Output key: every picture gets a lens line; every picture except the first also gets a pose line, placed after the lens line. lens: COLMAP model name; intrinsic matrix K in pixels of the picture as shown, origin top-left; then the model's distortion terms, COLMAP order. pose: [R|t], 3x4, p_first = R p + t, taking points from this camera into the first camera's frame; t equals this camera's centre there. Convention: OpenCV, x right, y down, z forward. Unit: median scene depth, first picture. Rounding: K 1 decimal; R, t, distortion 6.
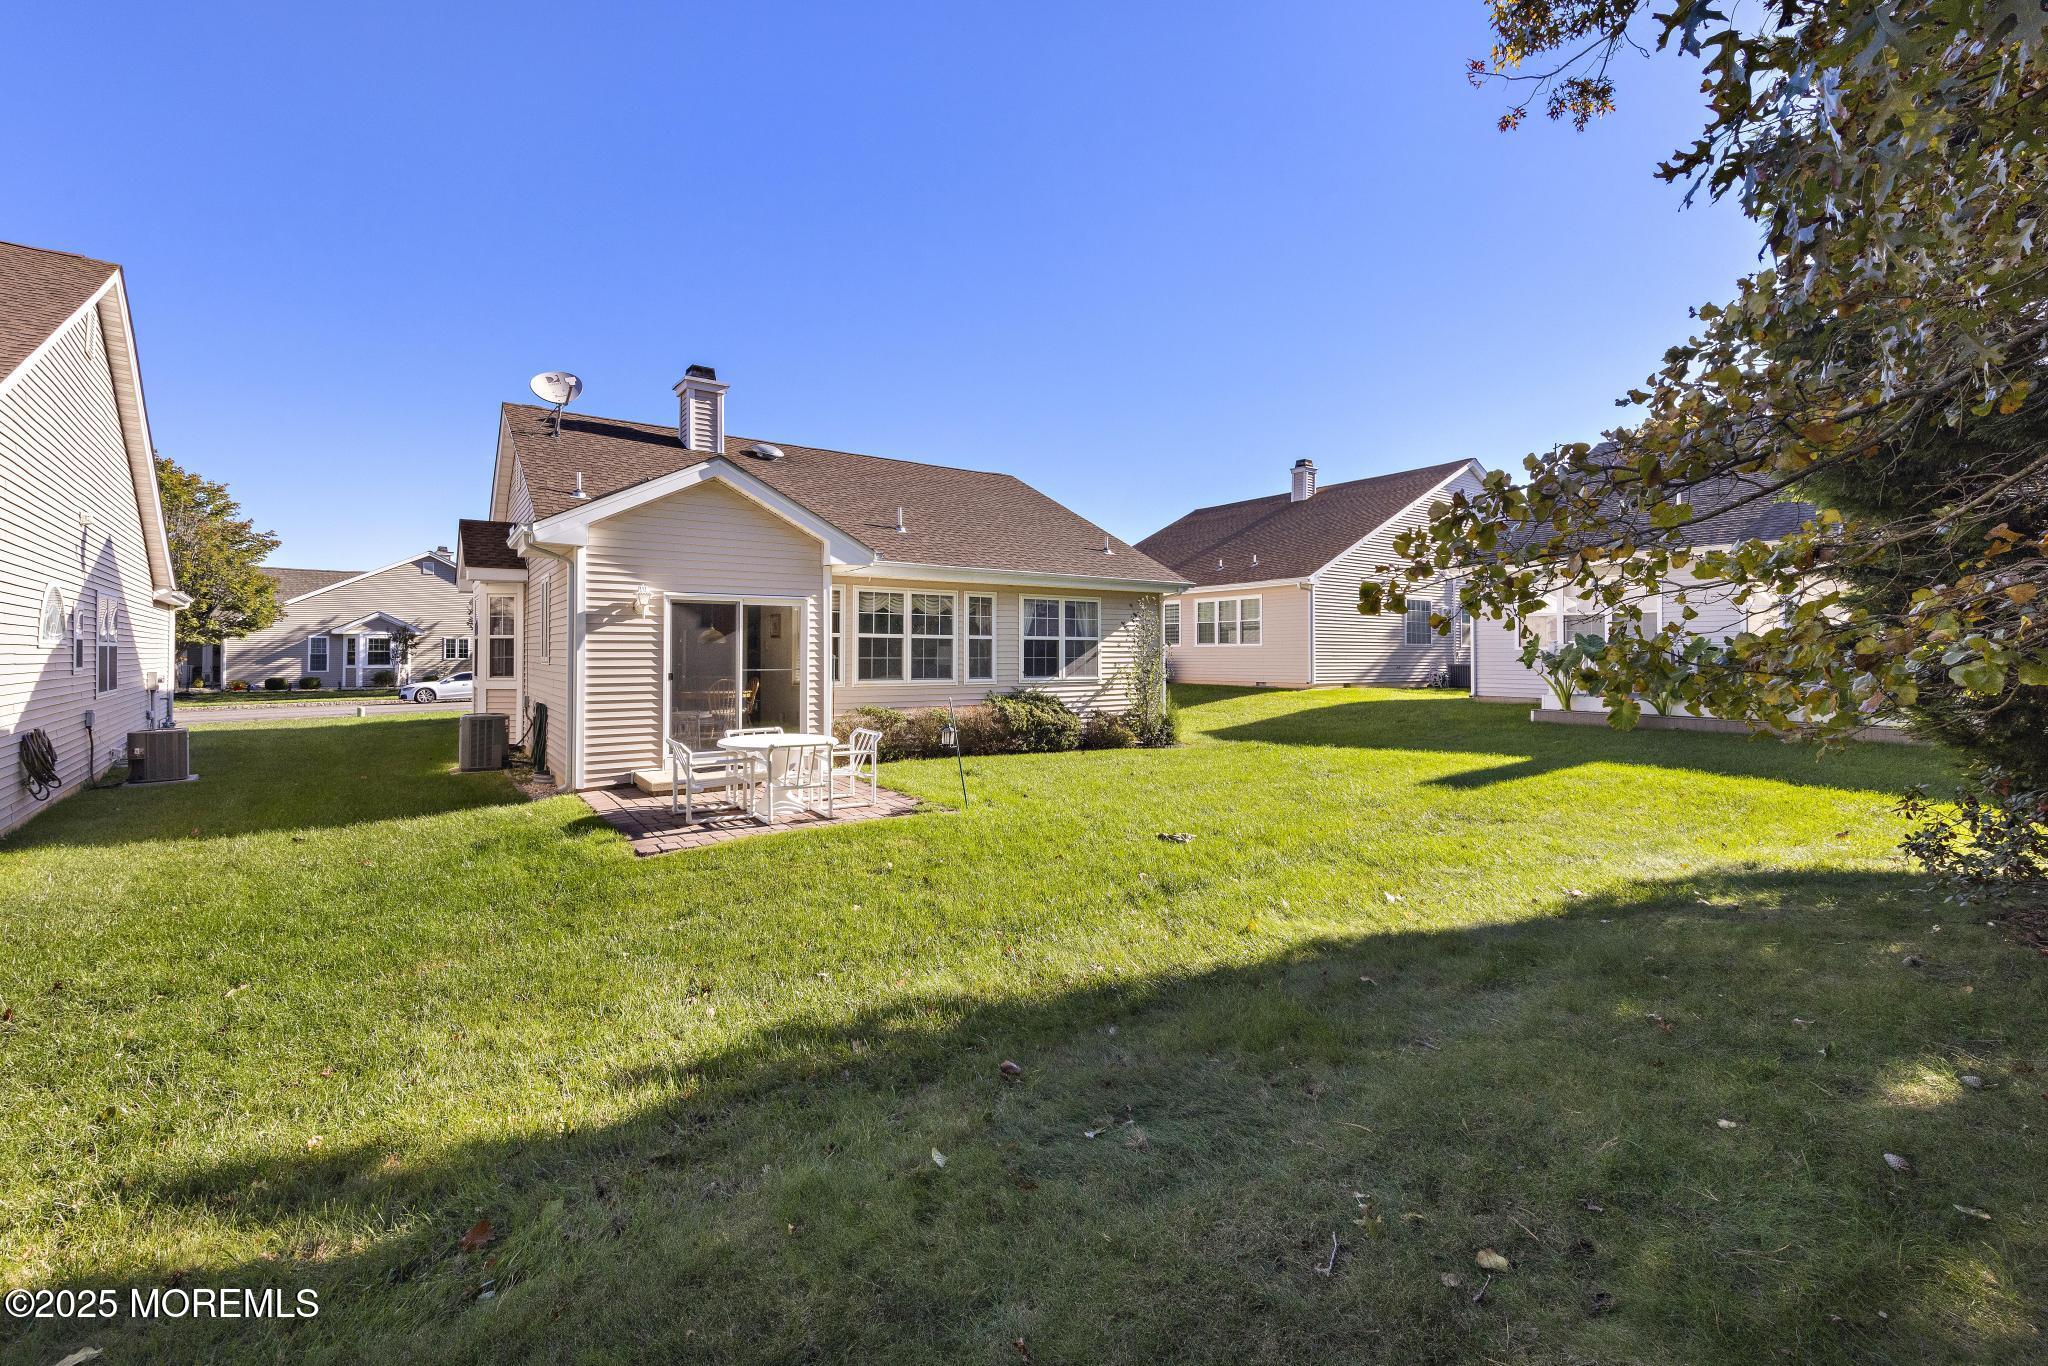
lens RADIAL K [[865.9, 0, 1024.1], [0, 865.9, 632.9], [0, 0, 1]] dist [-0.000580, -0.000051]
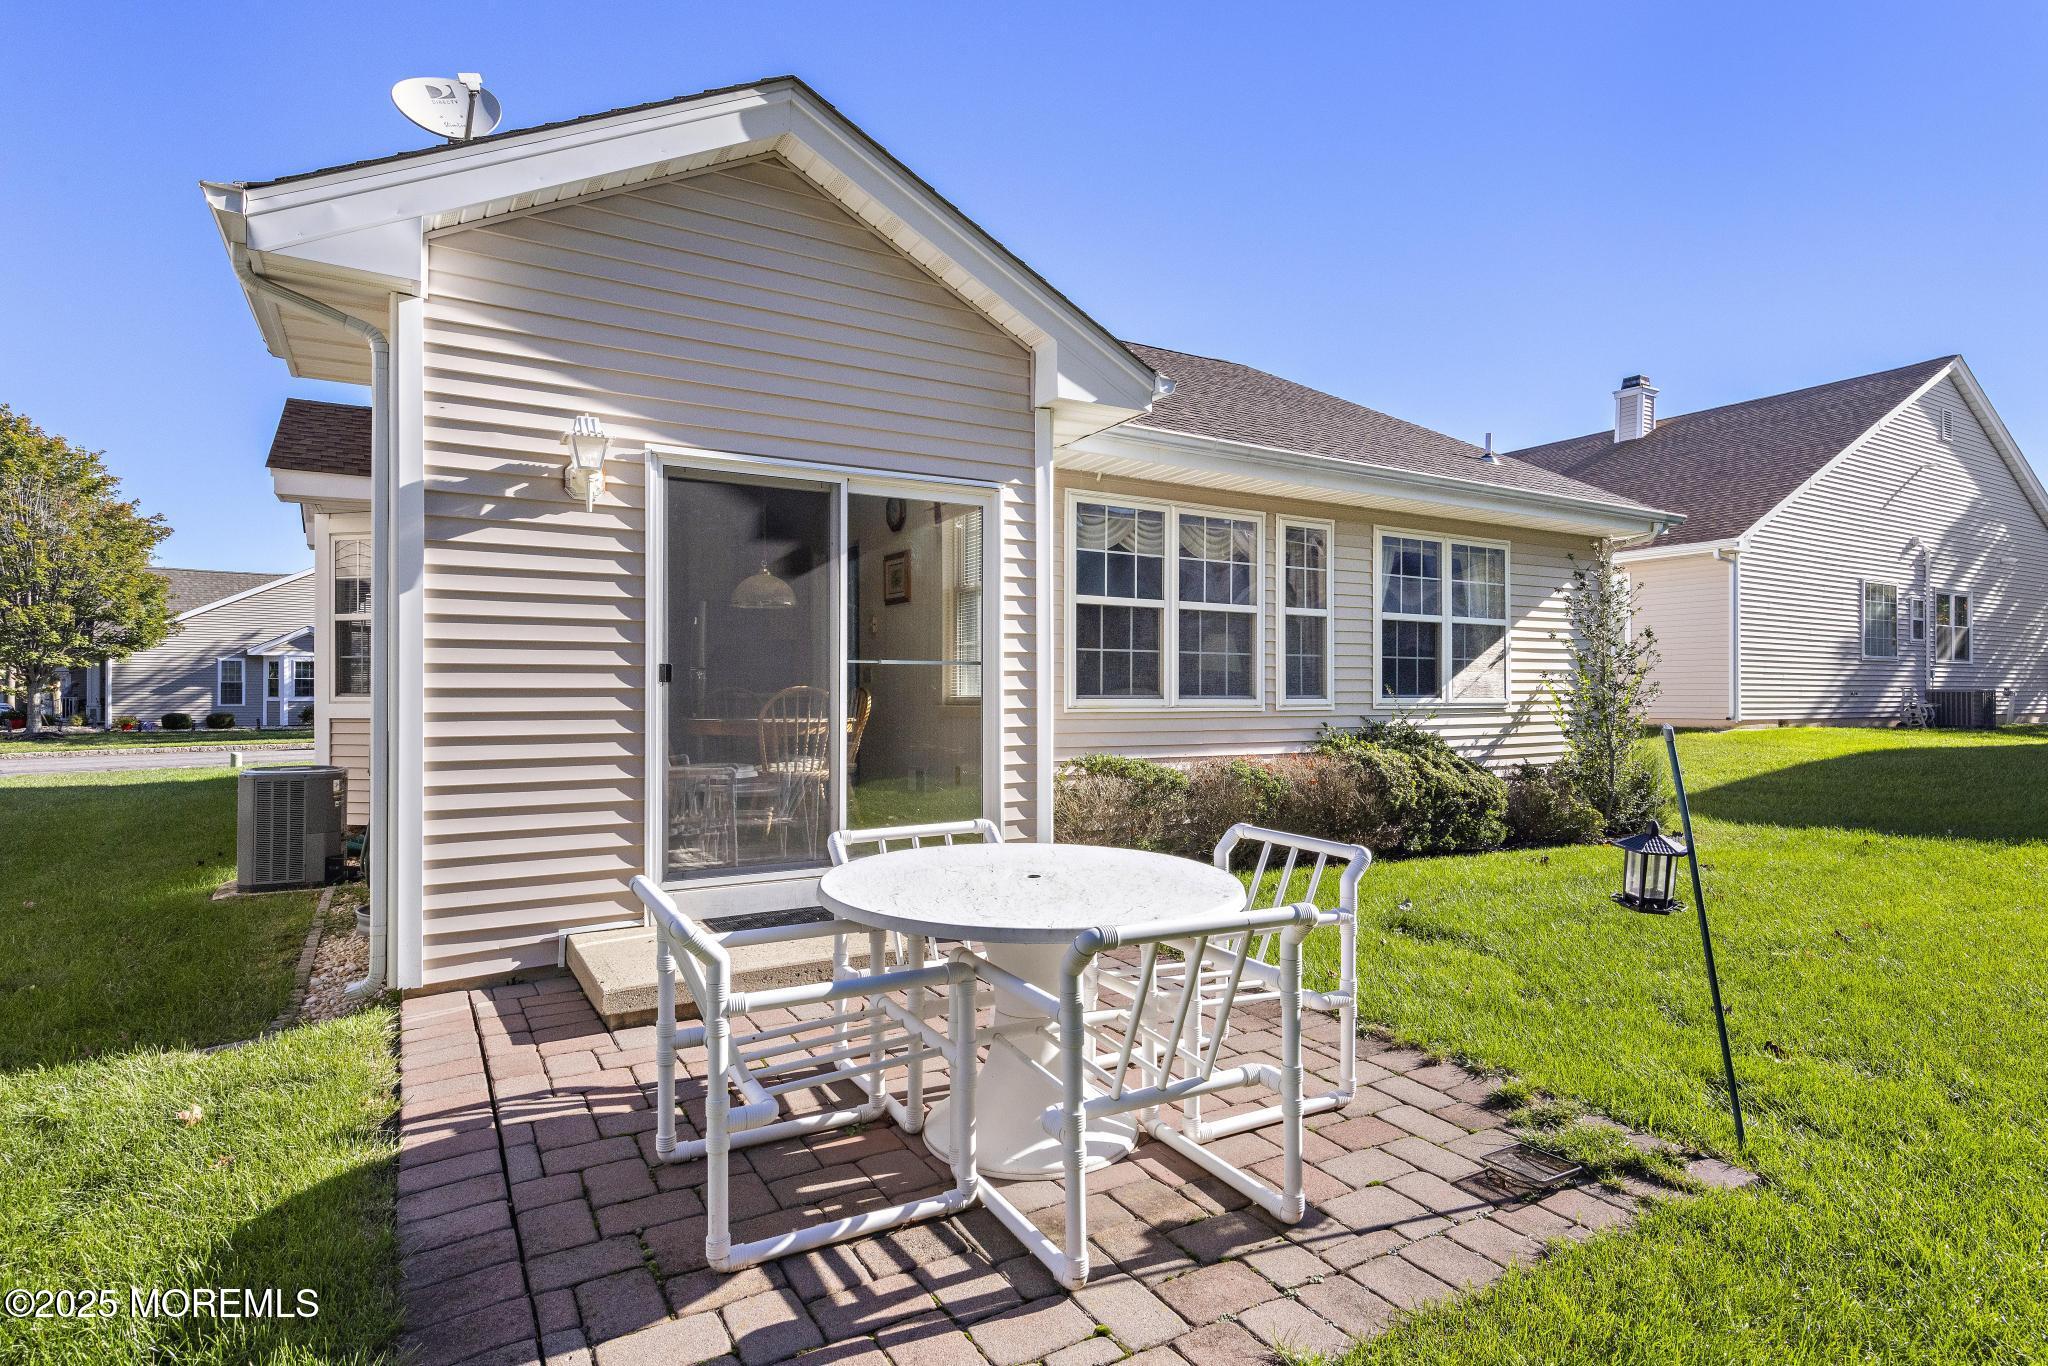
lens RADIAL K [[1032.3, 0, 1024.0], [0, 1032.3, 683.0], [0, 0, 1]] dist [0.001009, 0.000130]
pose [[0.997220, -0.000878, -0.074506, -0.165683], [0.001993, 0.999887, 0.014892, 0.036018], [0.074484, -0.014999, 0.997109, 0.425468]]
